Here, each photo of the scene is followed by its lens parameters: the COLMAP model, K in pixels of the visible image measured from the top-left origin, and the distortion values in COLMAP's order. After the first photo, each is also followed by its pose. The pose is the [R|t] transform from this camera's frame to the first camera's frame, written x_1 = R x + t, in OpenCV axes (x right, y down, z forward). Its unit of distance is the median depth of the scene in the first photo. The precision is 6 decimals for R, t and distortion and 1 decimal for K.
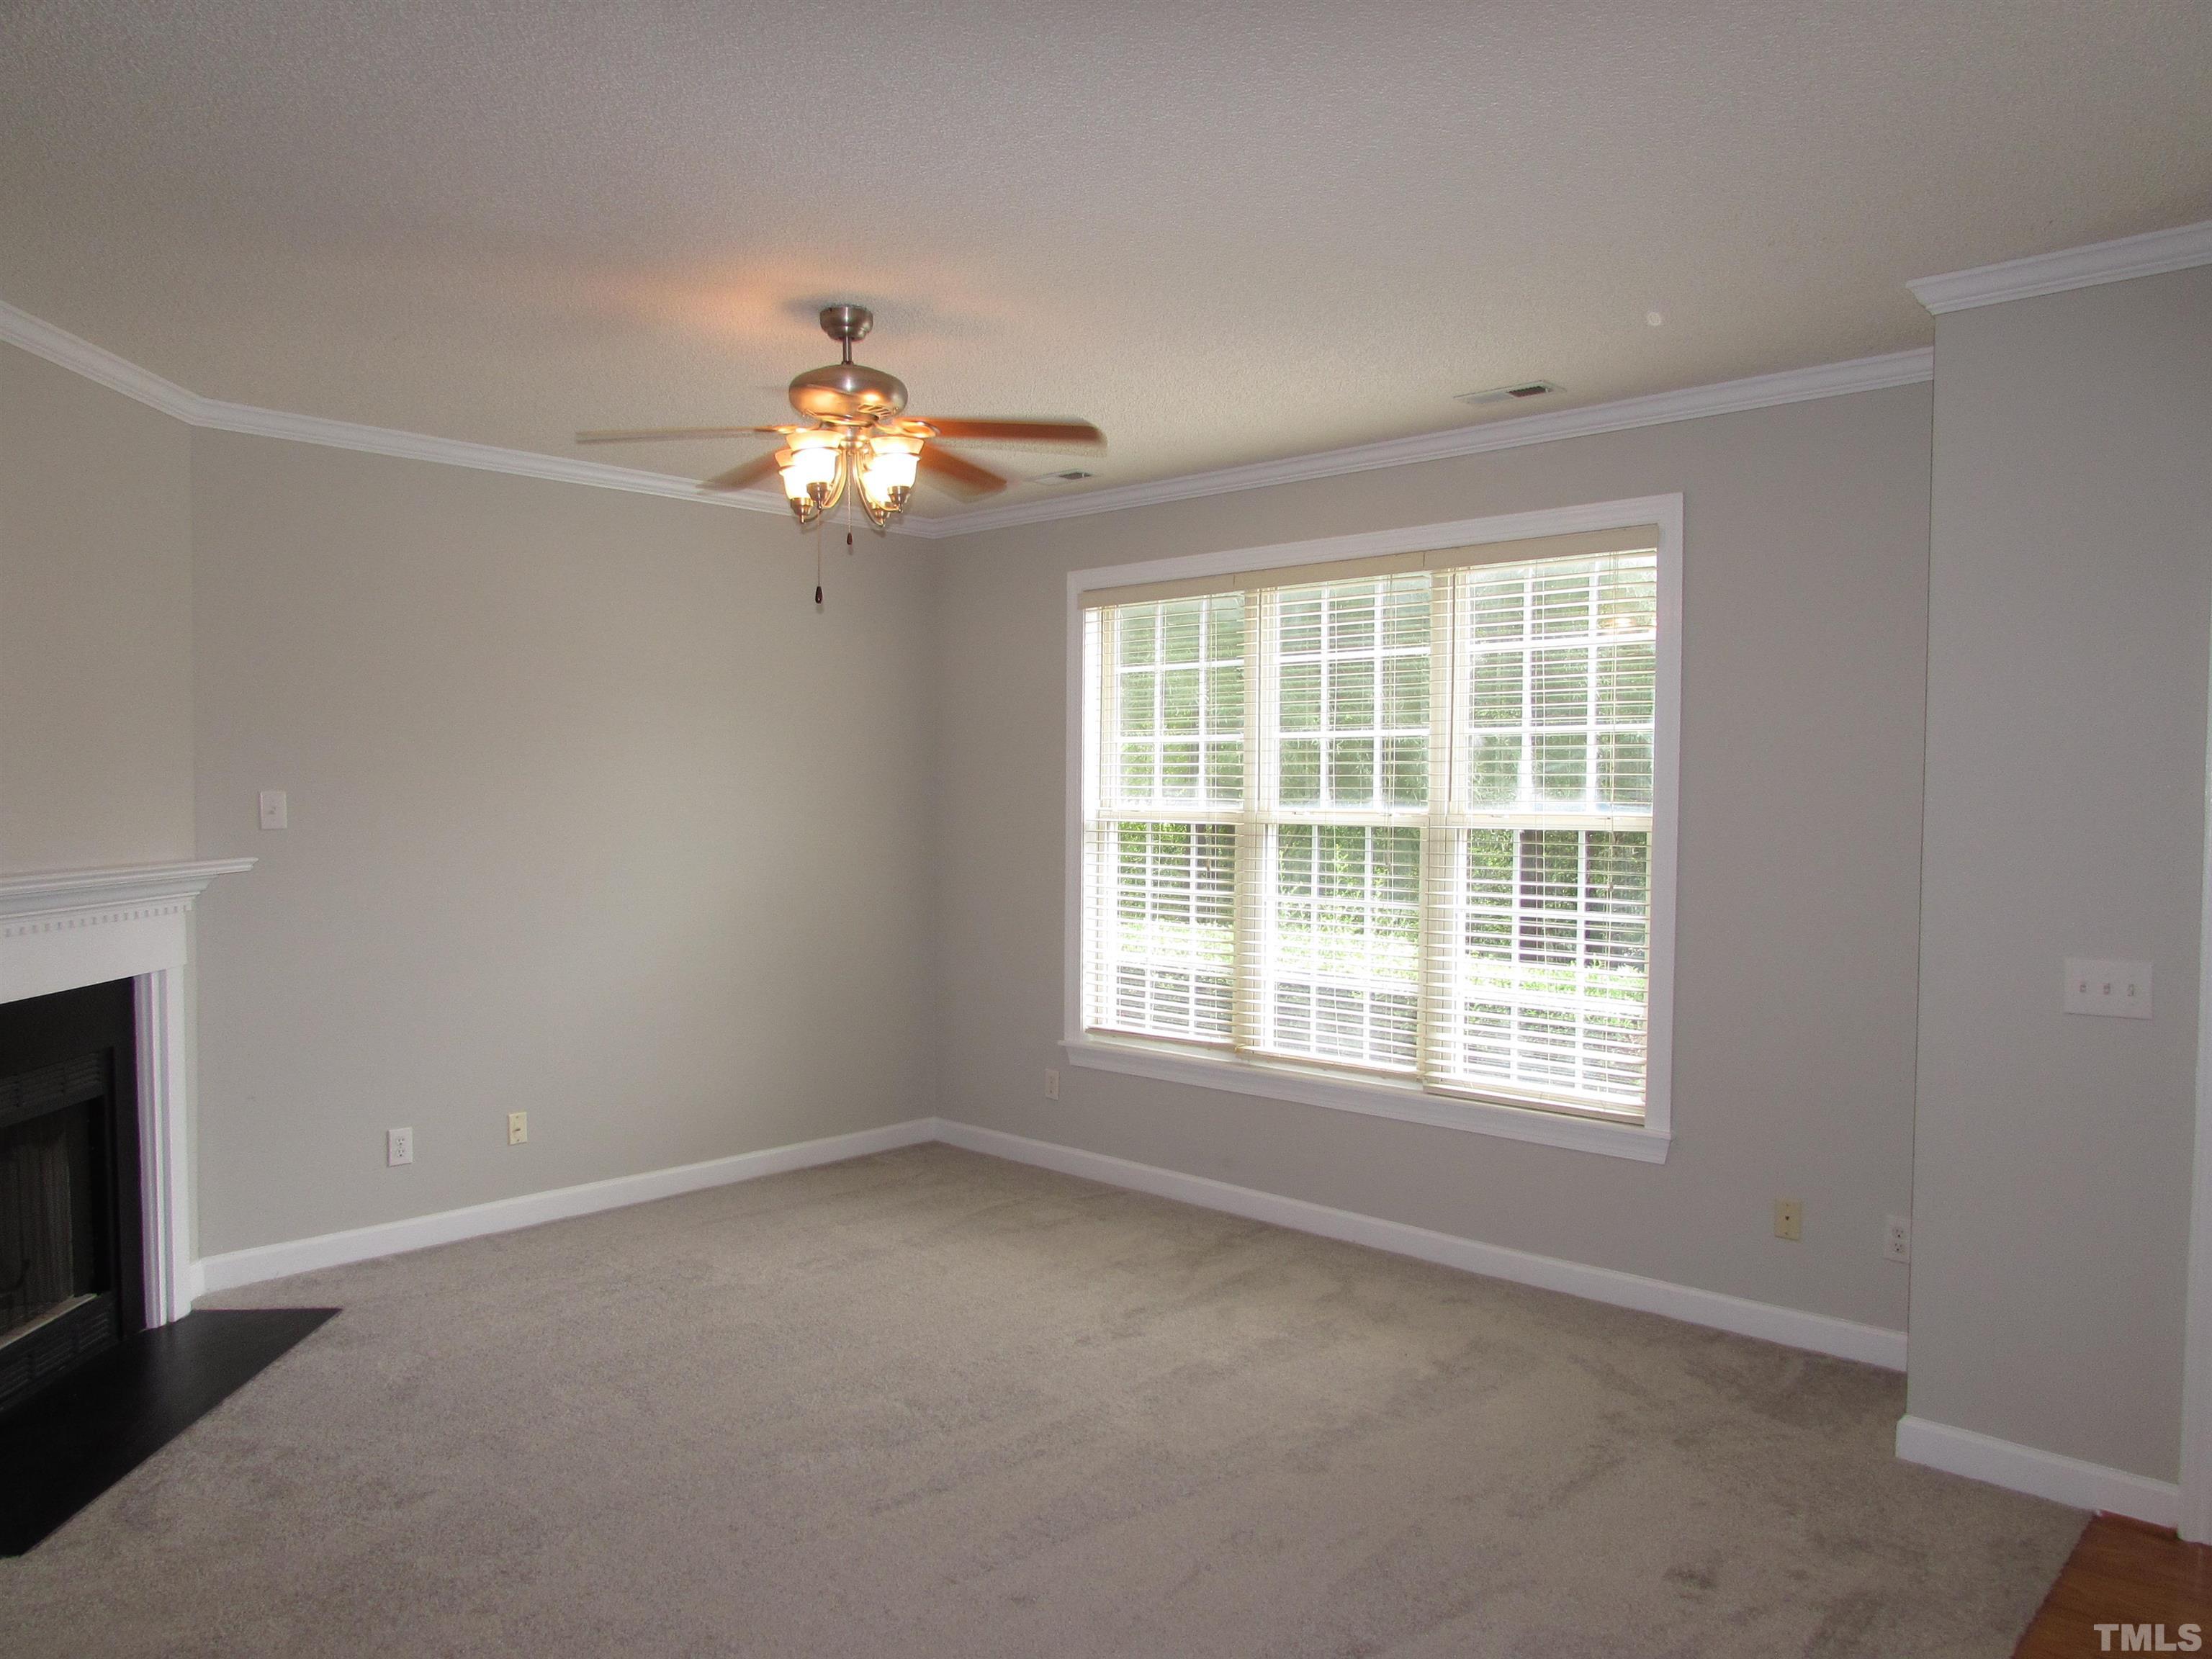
lens RADIAL K [[1566.7, 0, 1107.2], [0, 1566.7, 835.4], [0, 0, 1]] dist [-0.041090, 0.019005]
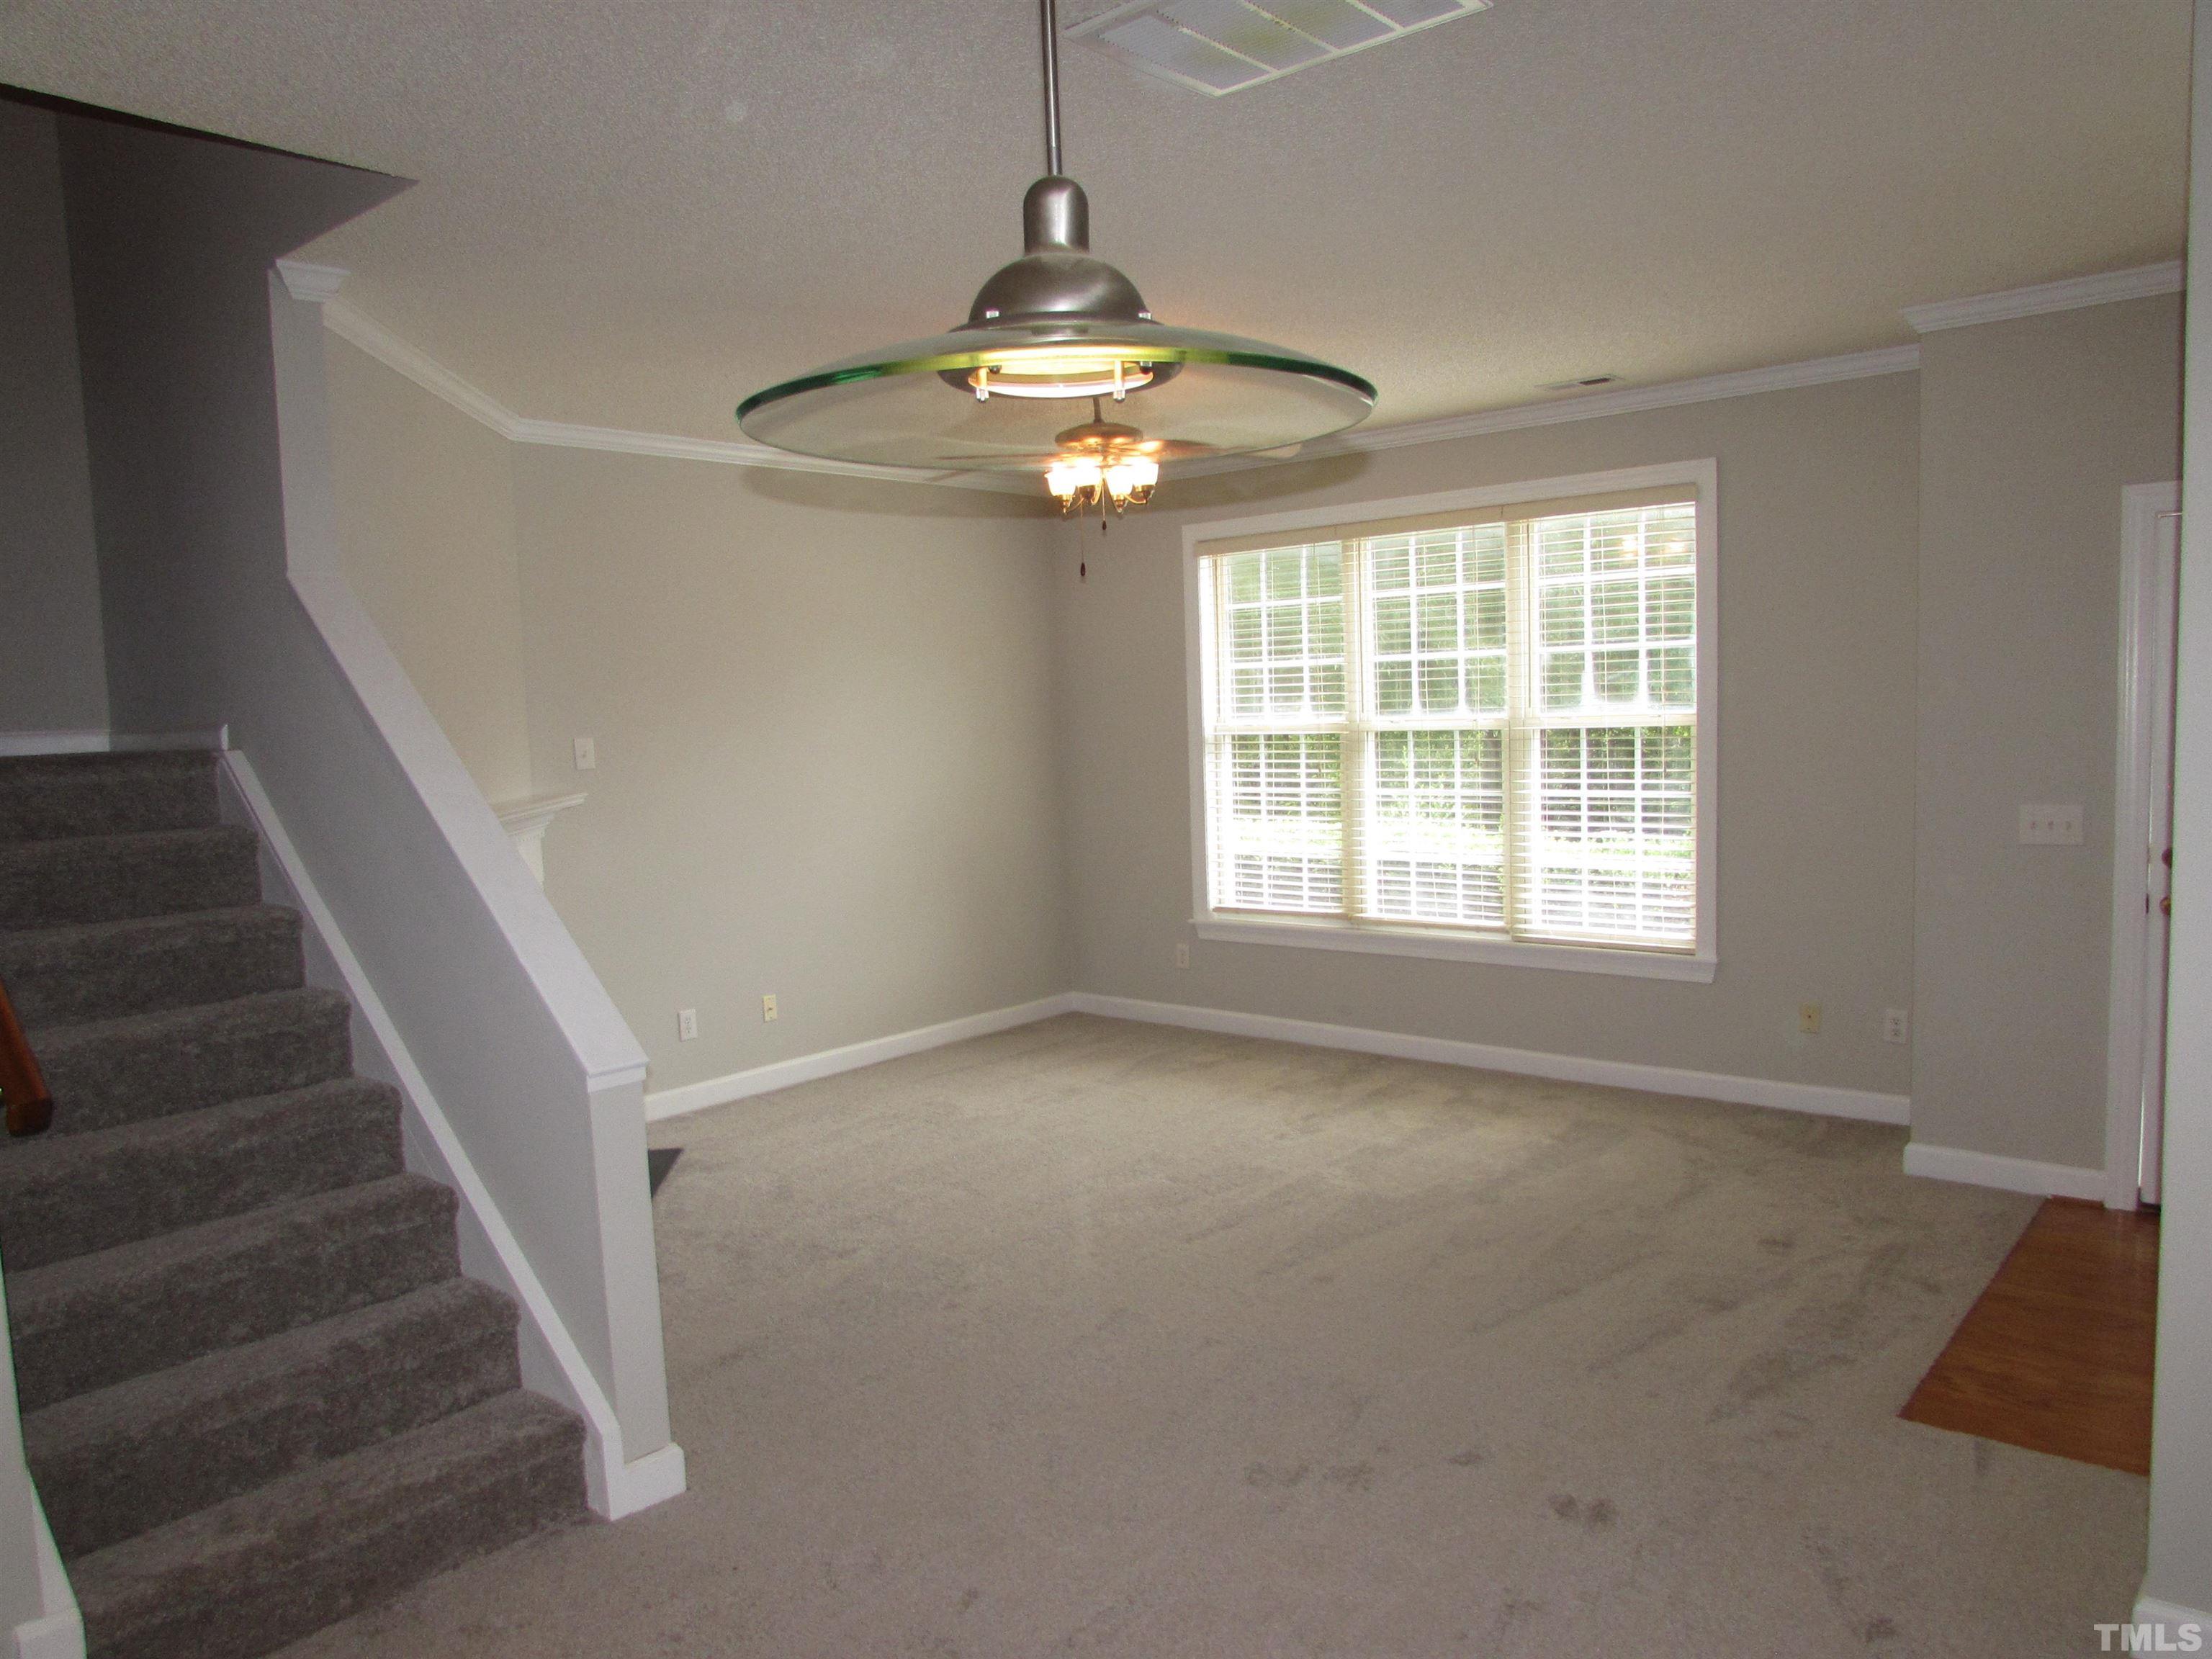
lens RADIAL K [[1566.7, 0, 1104.0], [0, 1566.7, 834.3], [0, 0, 1]] dist [-0.041090, 0.019005]
pose [[0.998423, -0.043851, 0.035056, -0.171134], [0.041854, 0.997565, 0.055793, -0.004576], [-0.037417, -0.054237, 0.997827, -0.242781]]
